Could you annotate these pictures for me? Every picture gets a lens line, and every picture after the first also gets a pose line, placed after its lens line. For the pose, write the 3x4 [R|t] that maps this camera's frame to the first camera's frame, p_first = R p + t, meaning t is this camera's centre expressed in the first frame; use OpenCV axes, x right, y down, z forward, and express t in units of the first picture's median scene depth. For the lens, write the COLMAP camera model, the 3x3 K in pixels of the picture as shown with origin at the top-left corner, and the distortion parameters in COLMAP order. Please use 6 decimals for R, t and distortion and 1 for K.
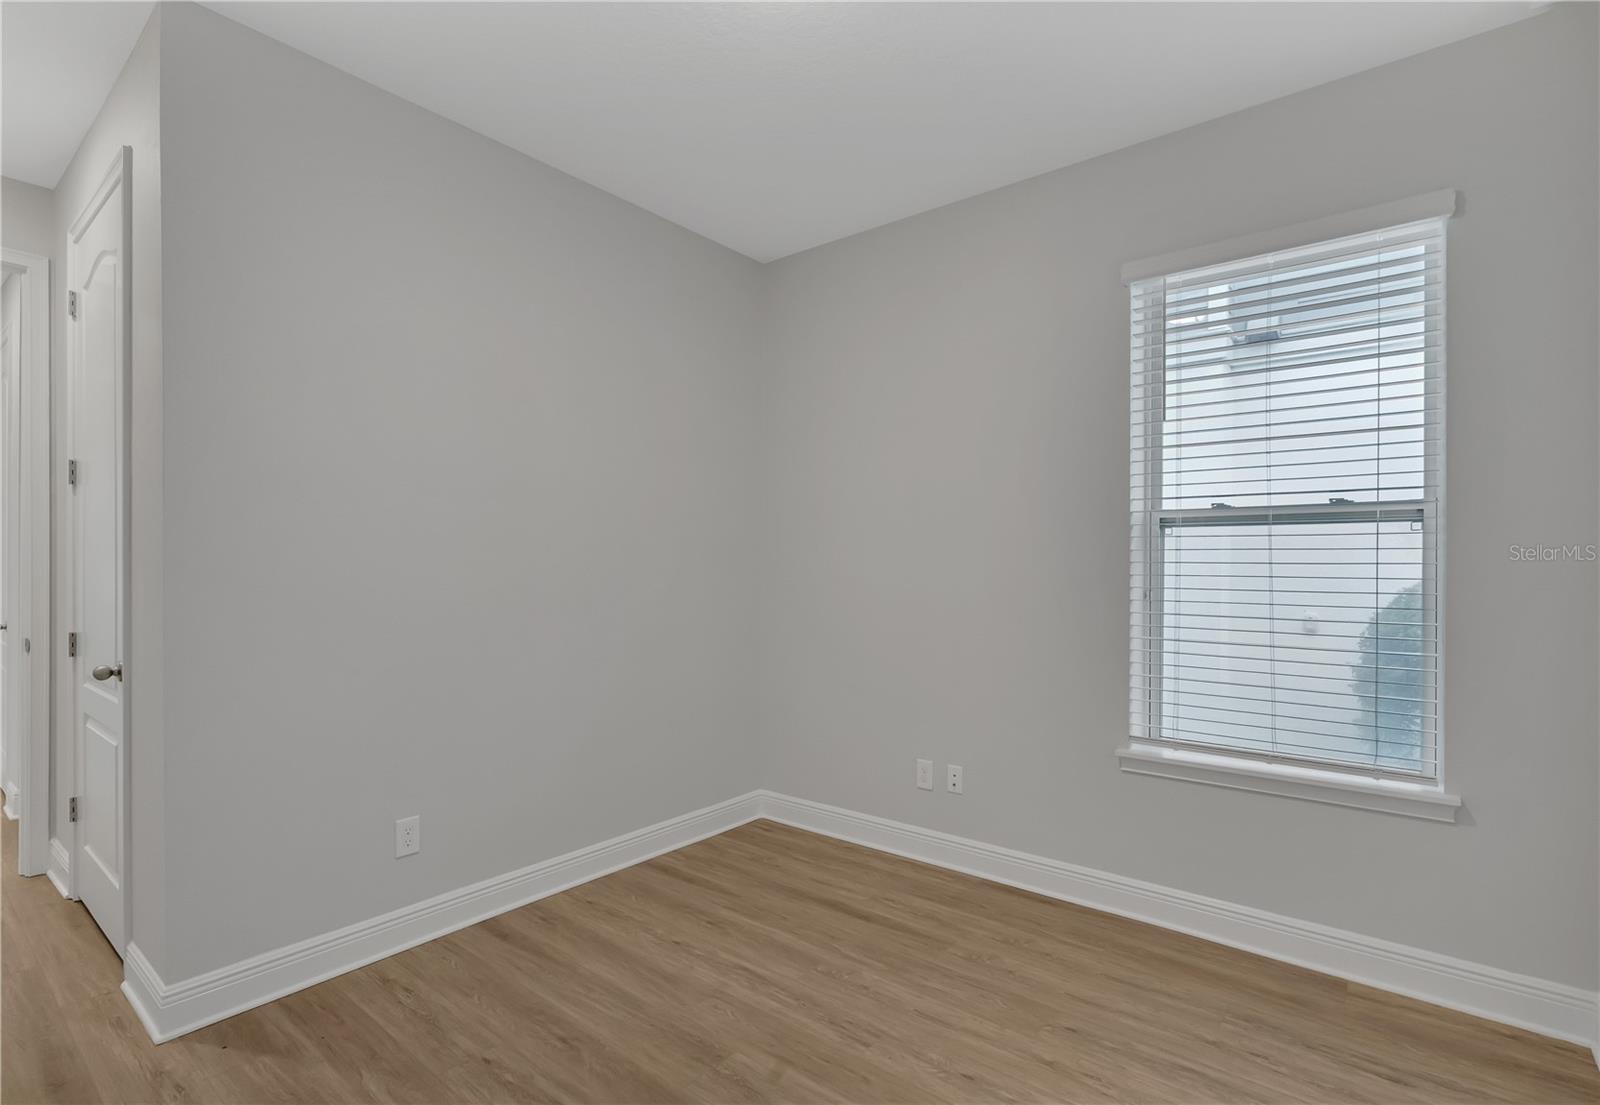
lens RADIAL K [[774.3, 0, 798.7], [0, 774.3, 558.9], [0, 0, 1]] dist [-0.000998, -0.000722]
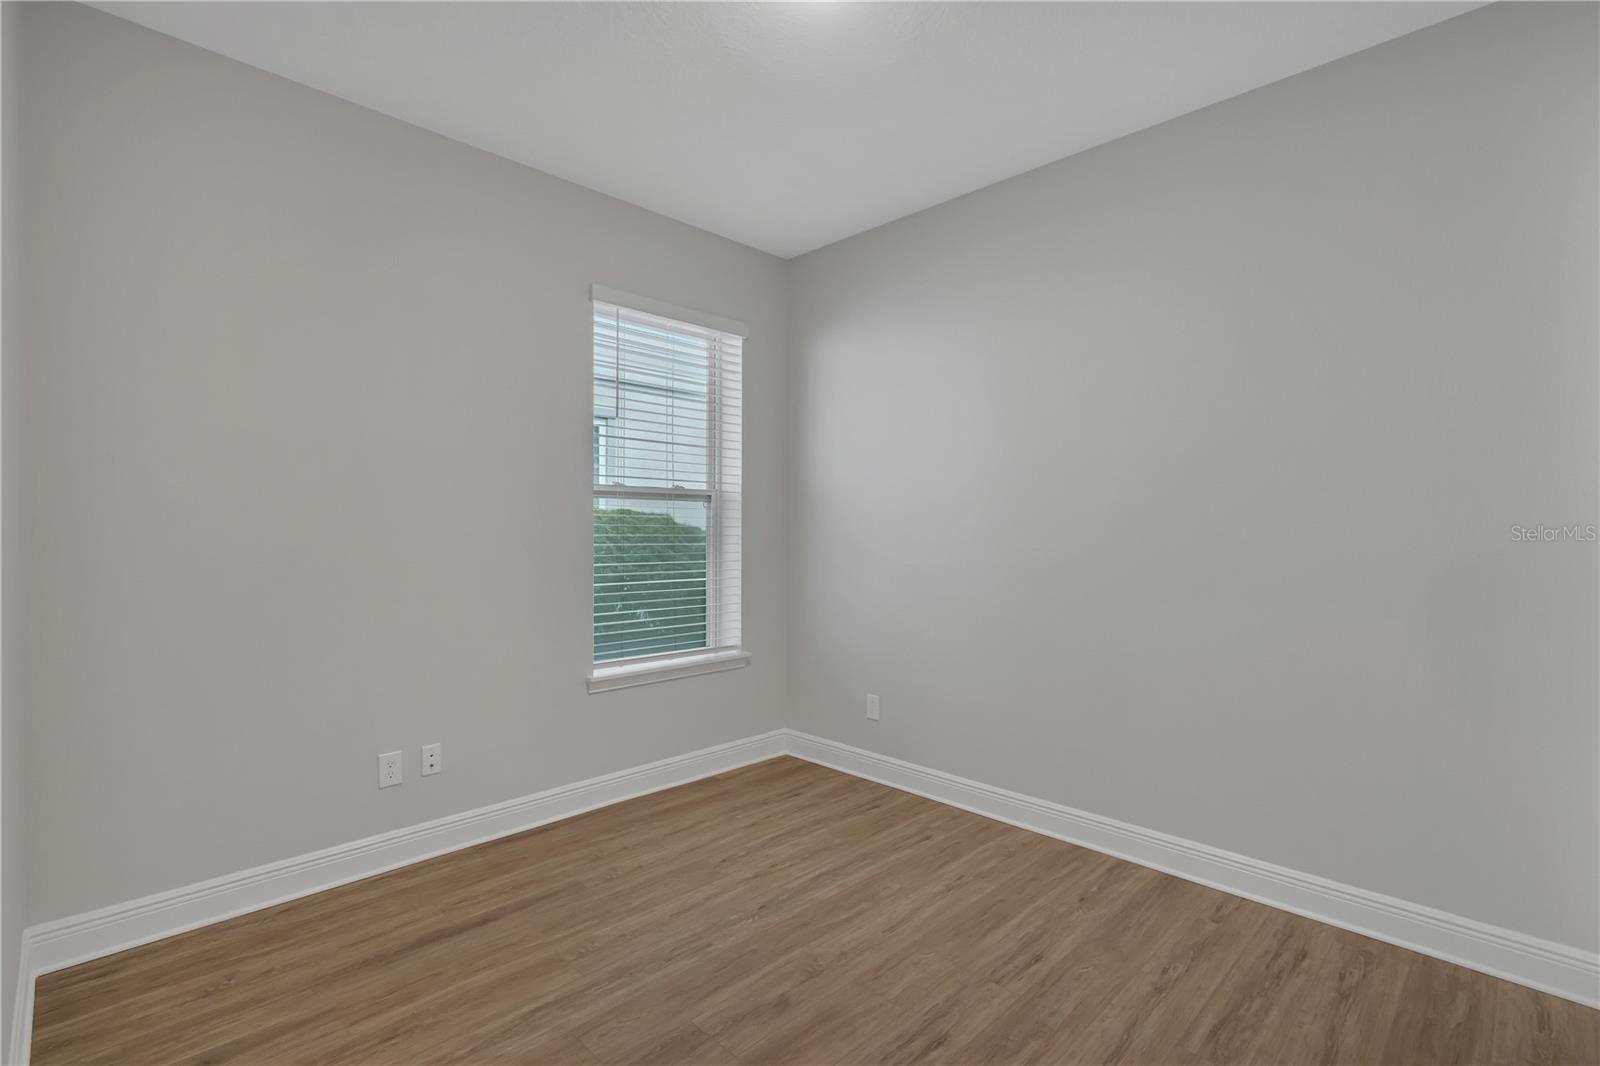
lens RADIAL K [[736.2, 0, 803.7], [0, 736.2, 539.7], [0, 0, 1]] dist [-0.003780, -0.000519]
pose [[0.093431, -0.019296, 0.995439, -0.706768], [-0.019430, 0.999586, 0.021200, -0.004128], [-0.995436, -0.021322, 0.093018, 0.552340]]
